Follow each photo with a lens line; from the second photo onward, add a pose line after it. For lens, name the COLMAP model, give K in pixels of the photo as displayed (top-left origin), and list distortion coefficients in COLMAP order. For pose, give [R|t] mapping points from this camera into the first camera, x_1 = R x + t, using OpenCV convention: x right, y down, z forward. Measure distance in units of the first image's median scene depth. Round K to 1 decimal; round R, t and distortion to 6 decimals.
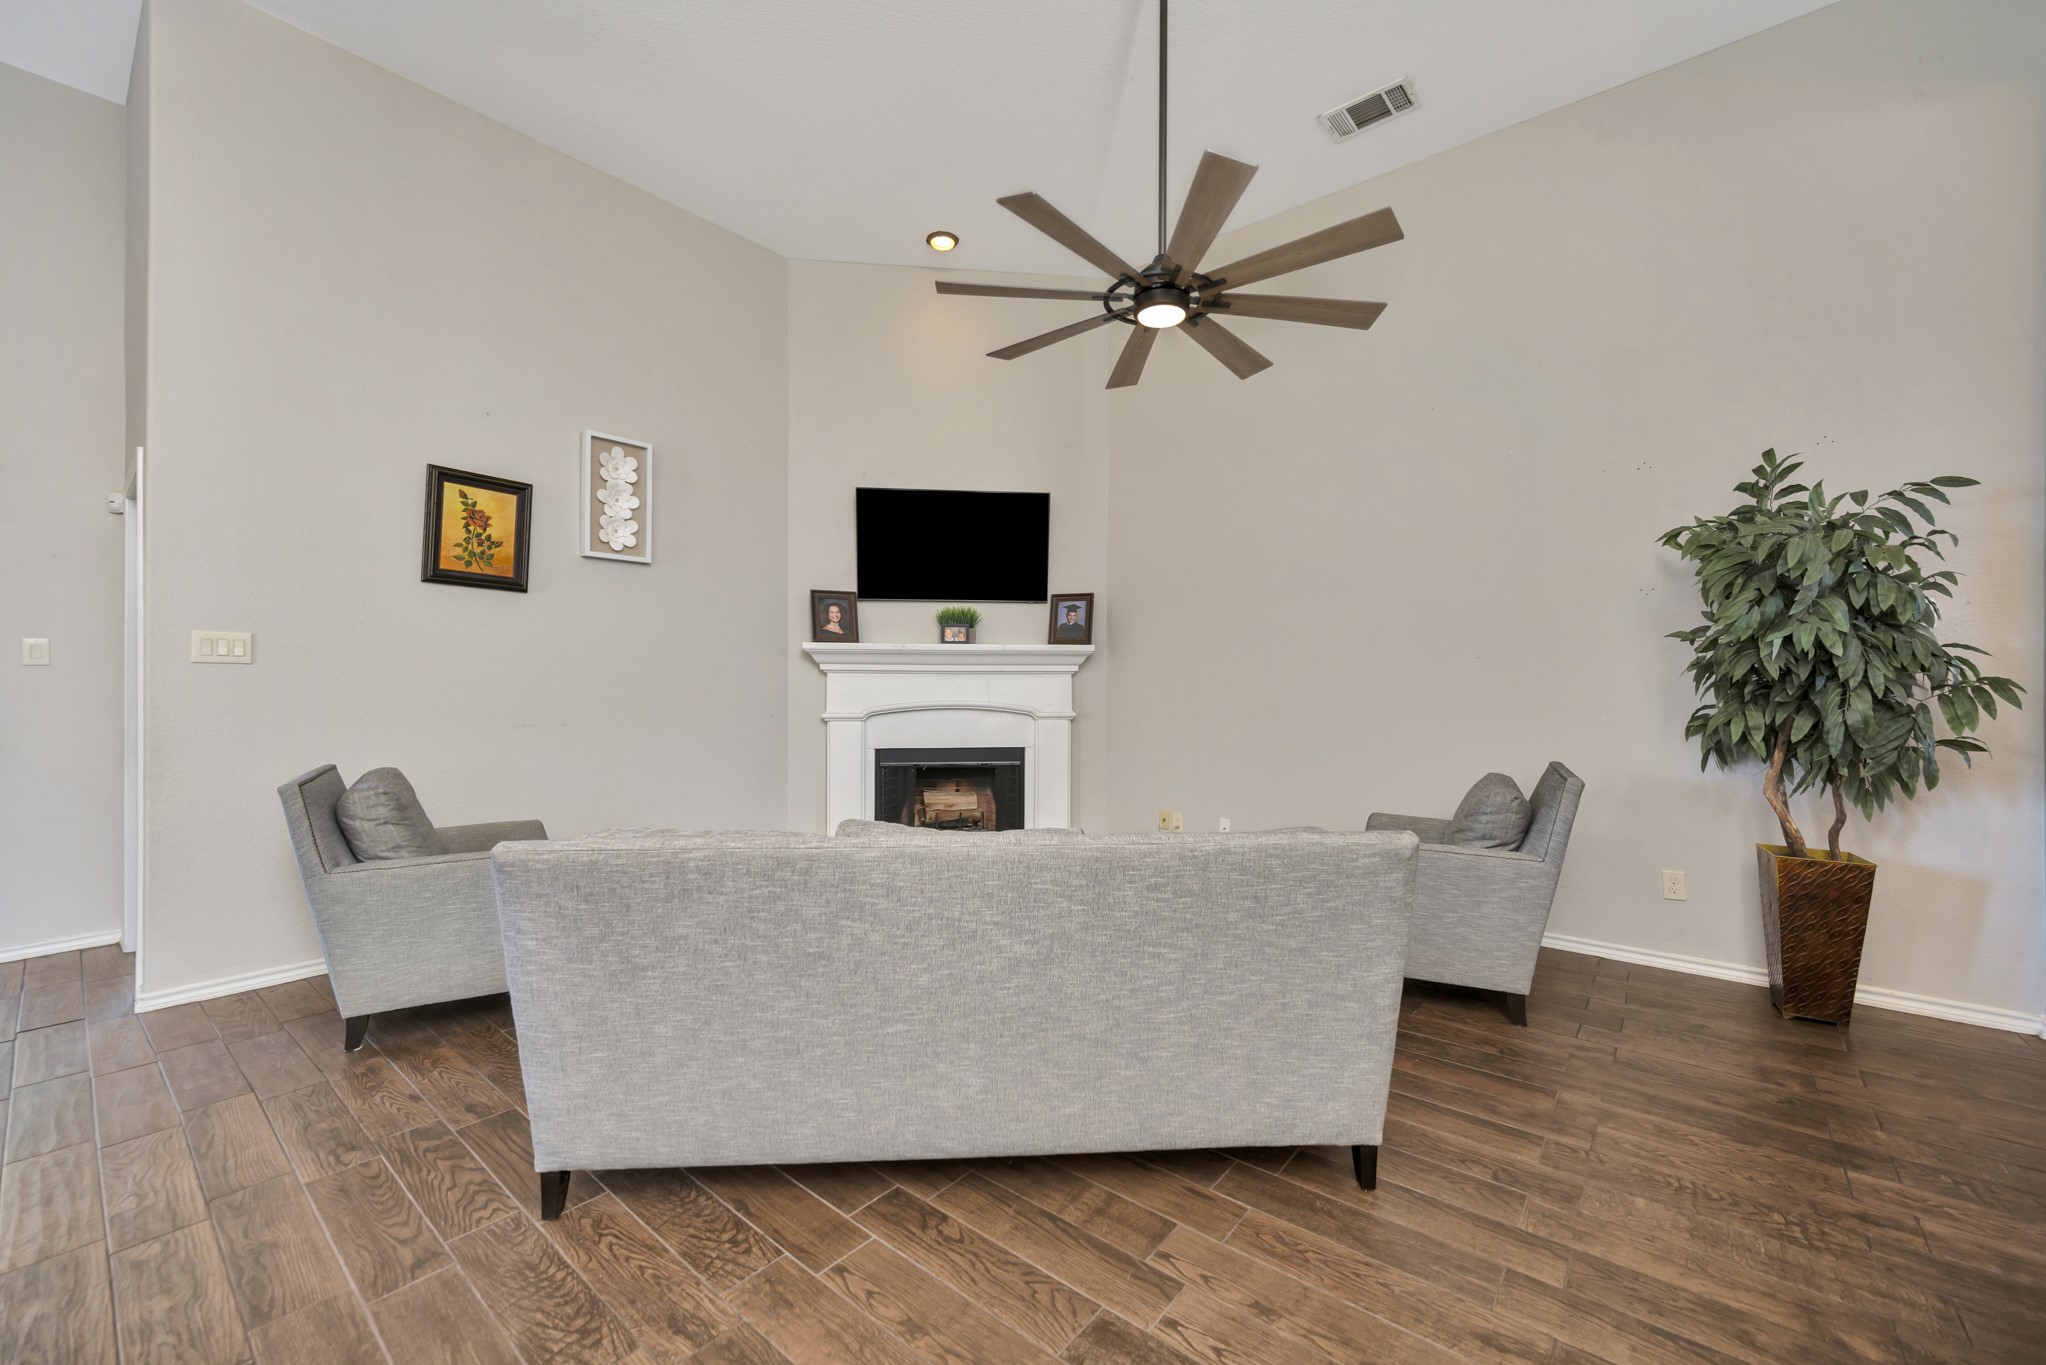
lens RADIAL K [[804.0, 0, 1028.4], [0, 804.0, 683.1], [0, 0, 1]] dist [-0.007545, 0.000014]
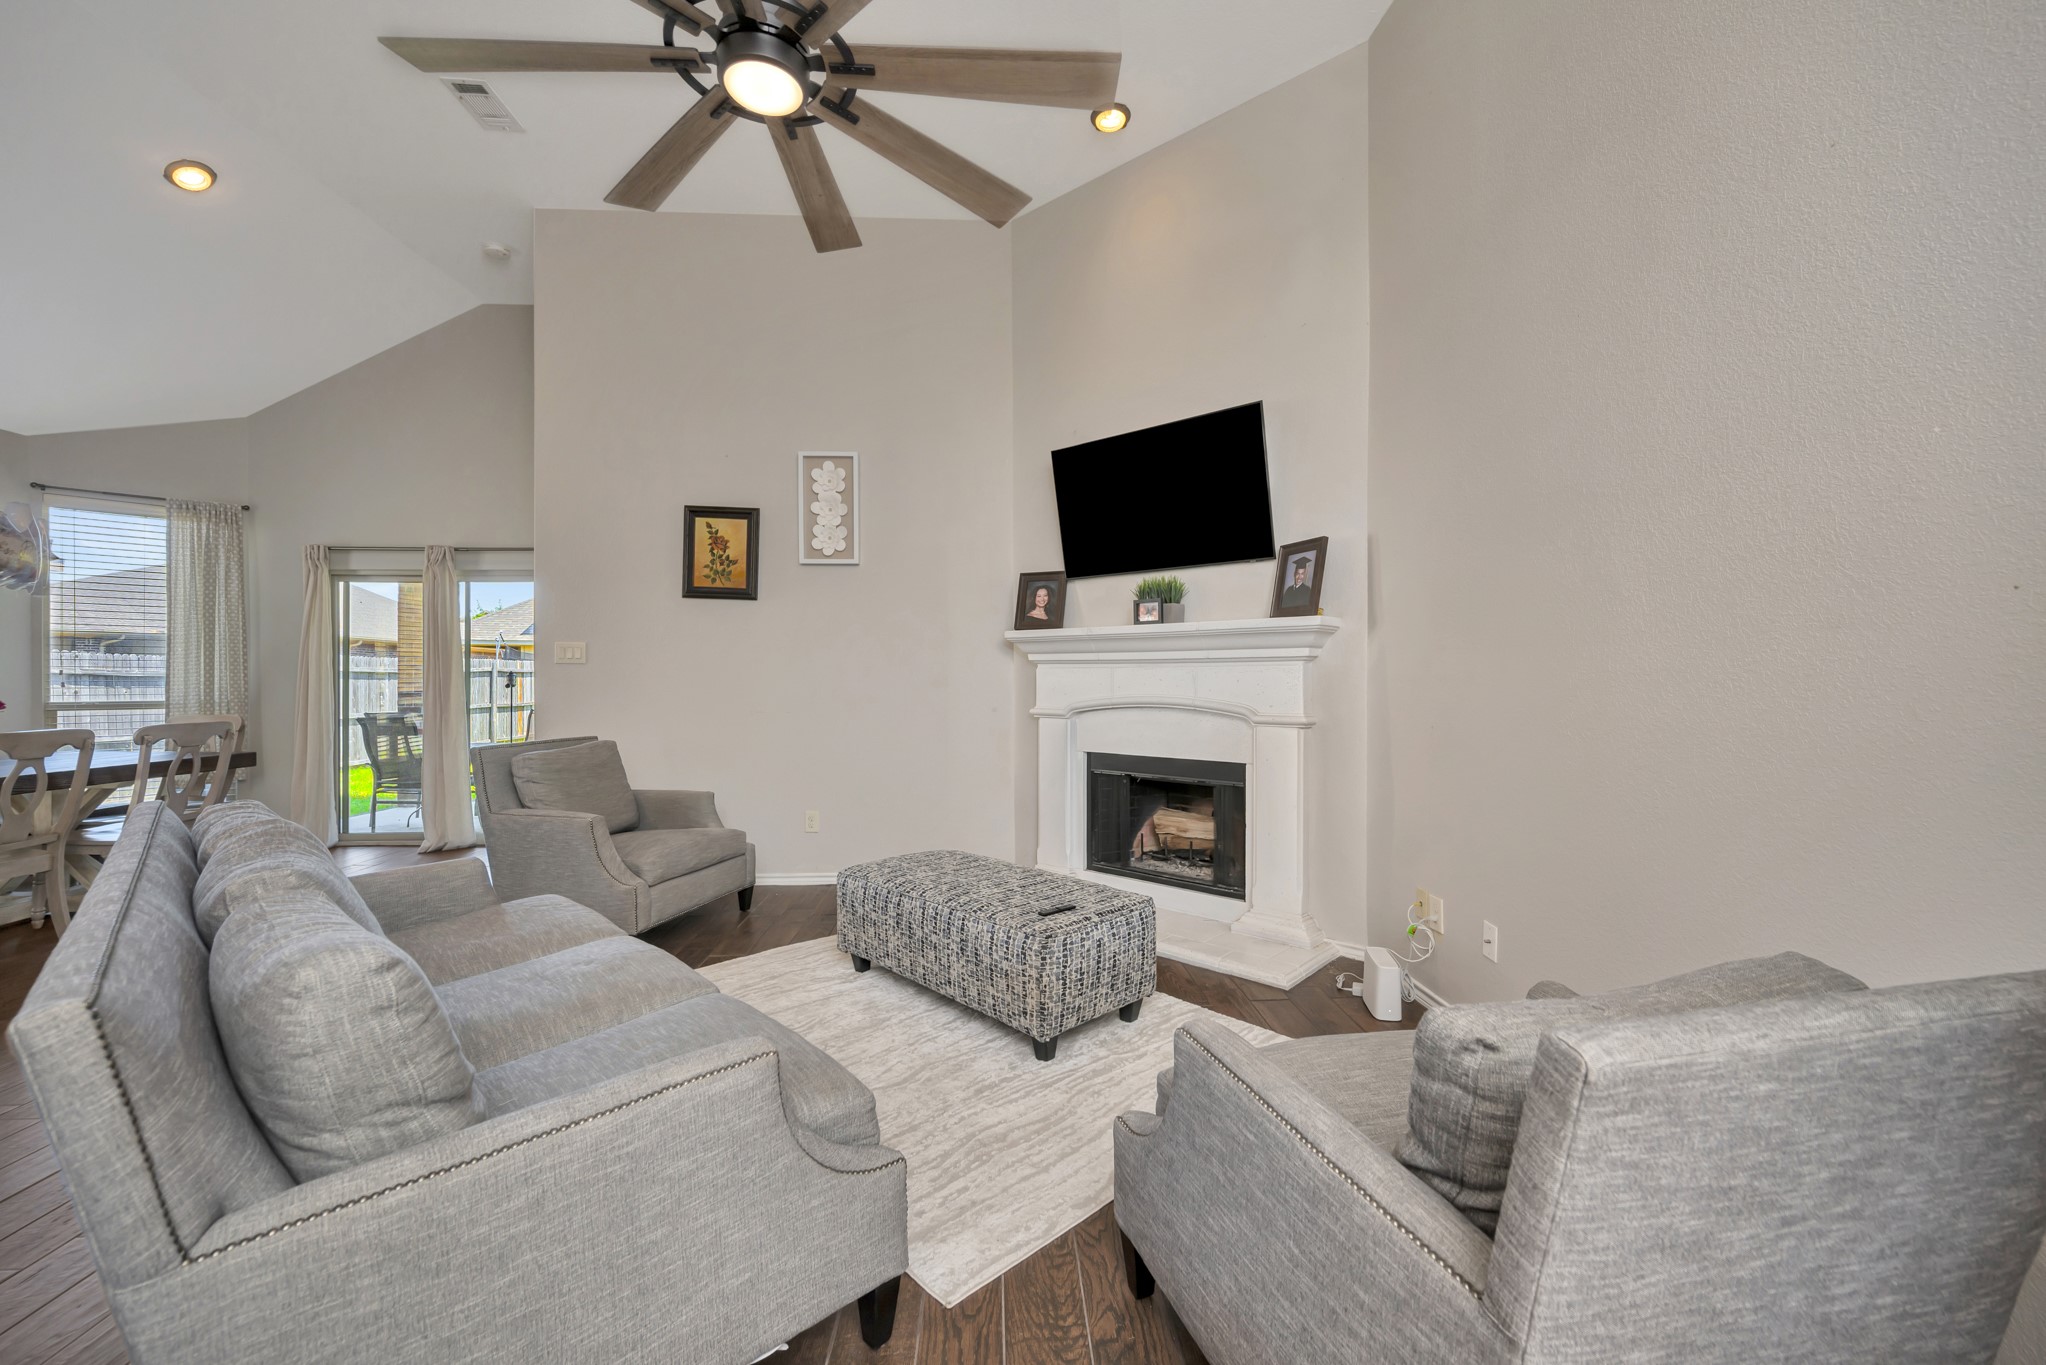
lens RADIAL K [[799.4, 0, 1034.8], [0, 799.4, 672.0], [0, 0, 1]] dist [-0.002200, -0.000227]
pose [[0.682033, -0.008753, -0.731269, 0.414743], [0.005011, 0.999961, -0.007295, 0.002933], [0.731305, 0.001311, 0.682050, 0.399112]]
